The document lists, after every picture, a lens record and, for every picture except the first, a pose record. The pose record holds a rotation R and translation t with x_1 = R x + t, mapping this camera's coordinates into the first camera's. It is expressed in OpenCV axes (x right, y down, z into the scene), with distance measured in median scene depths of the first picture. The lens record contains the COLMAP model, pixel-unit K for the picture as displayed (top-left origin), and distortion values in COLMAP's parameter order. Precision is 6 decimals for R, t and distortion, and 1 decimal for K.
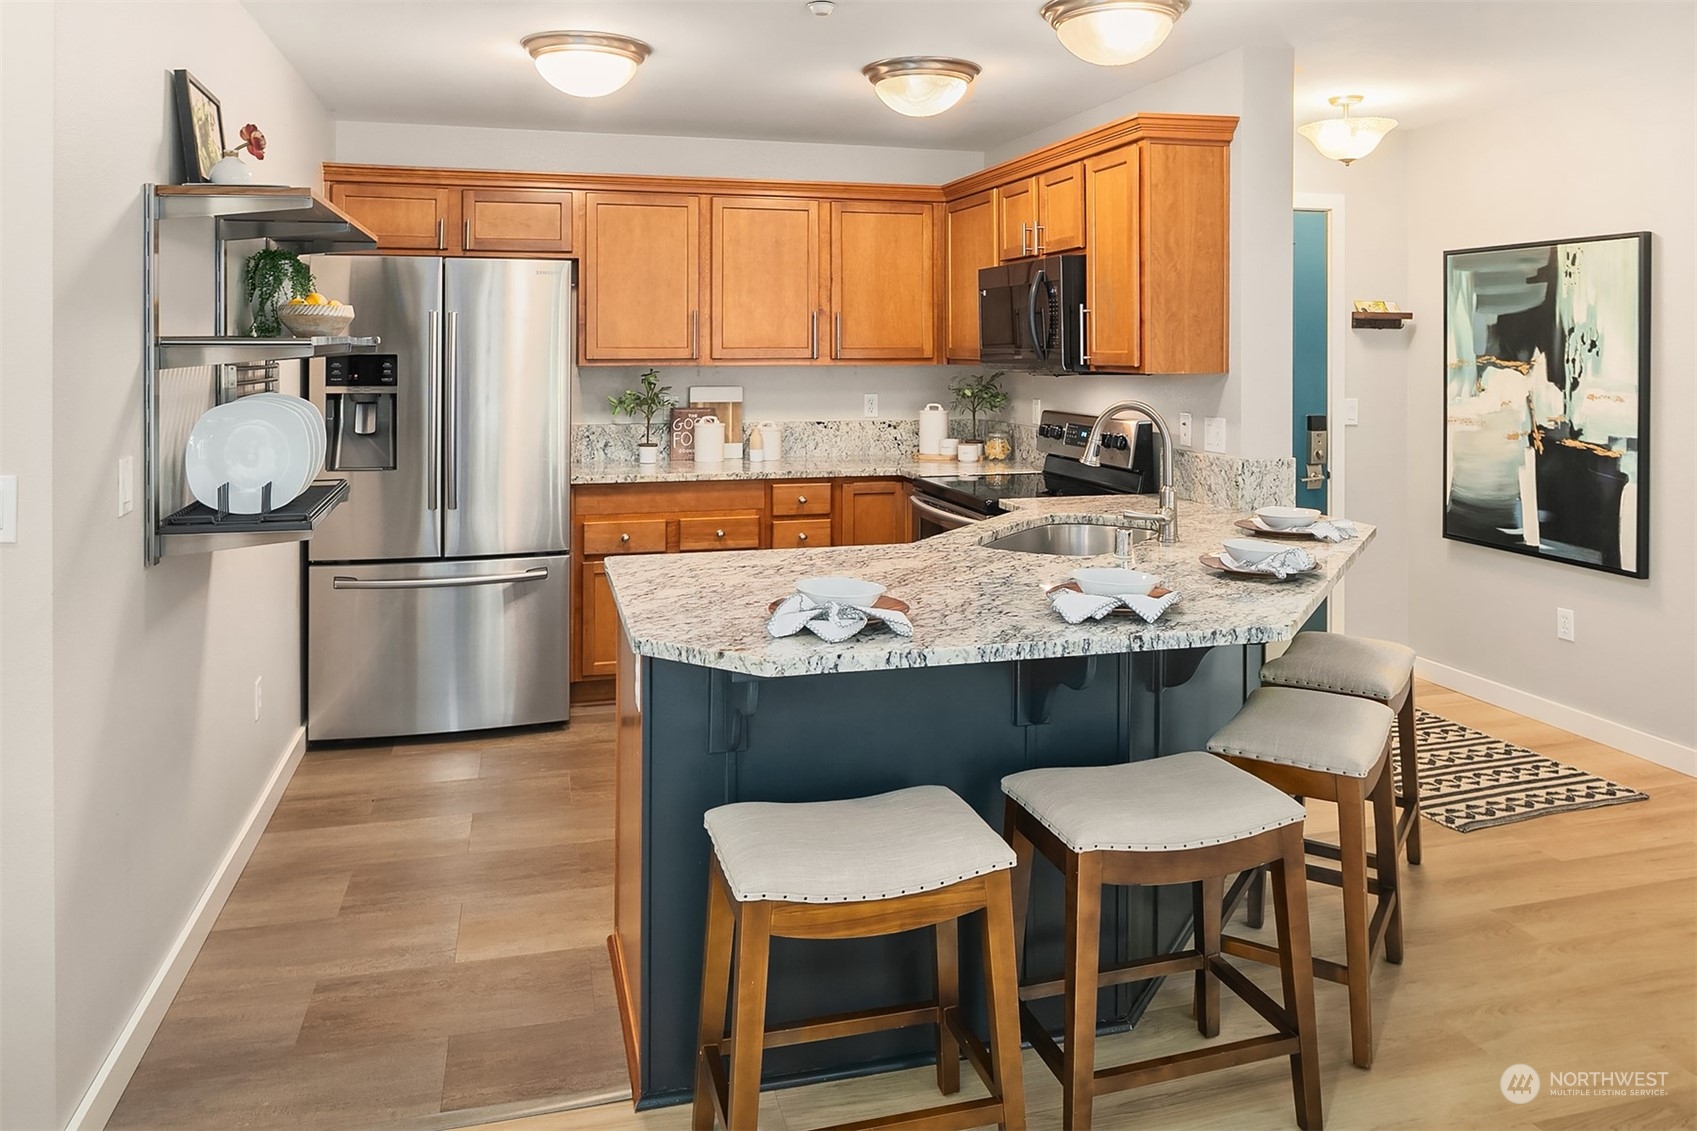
lens RADIAL K [[1205.7, 0, 852.0], [0, 1205.7, 347.6], [0, 0, 1]] dist [-0.010218, -0.000880]
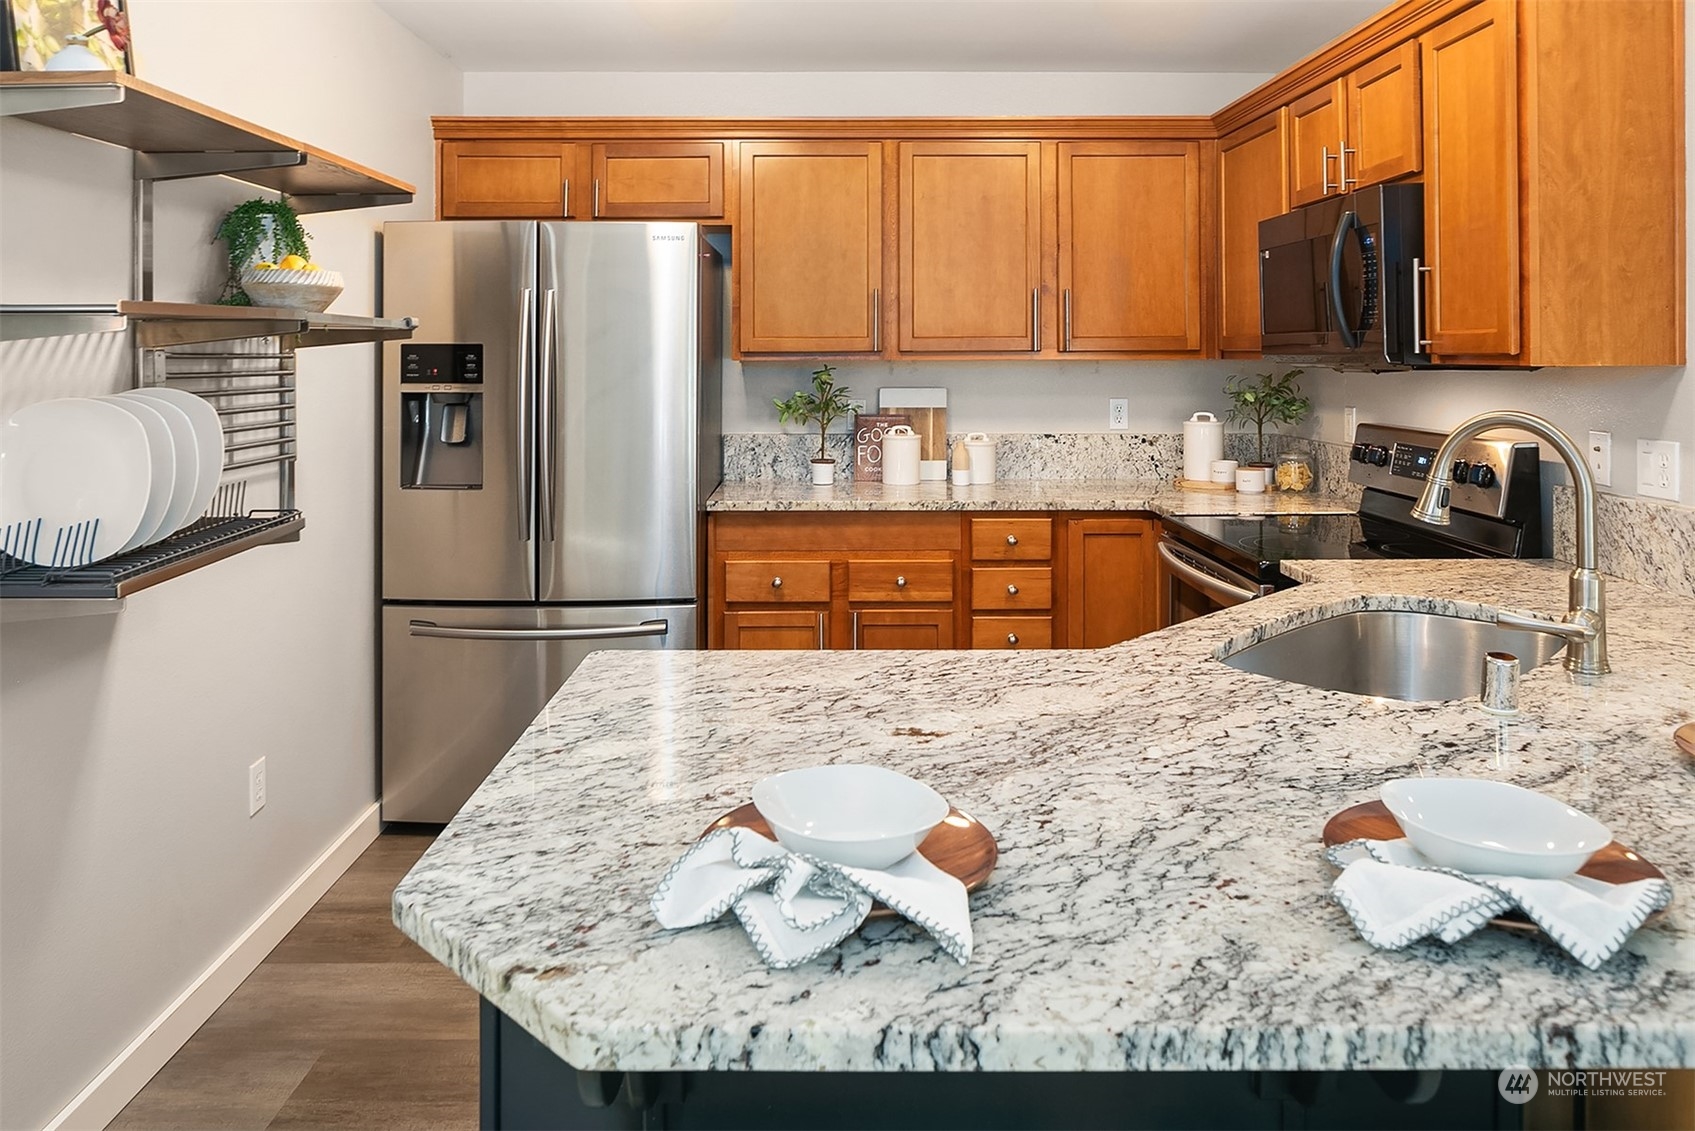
lens RADIAL K [[1204.3, 0, 851.0], [0, 1204.3, 347.8], [0, 0, 1]] dist [-0.010218, -0.000880]
pose [[0.967092, -0.003951, -0.254398, 0.056839], [0.002676, 0.999982, -0.005358, 0.012582], [0.254415, 0.004501, 0.967085, 0.280200]]
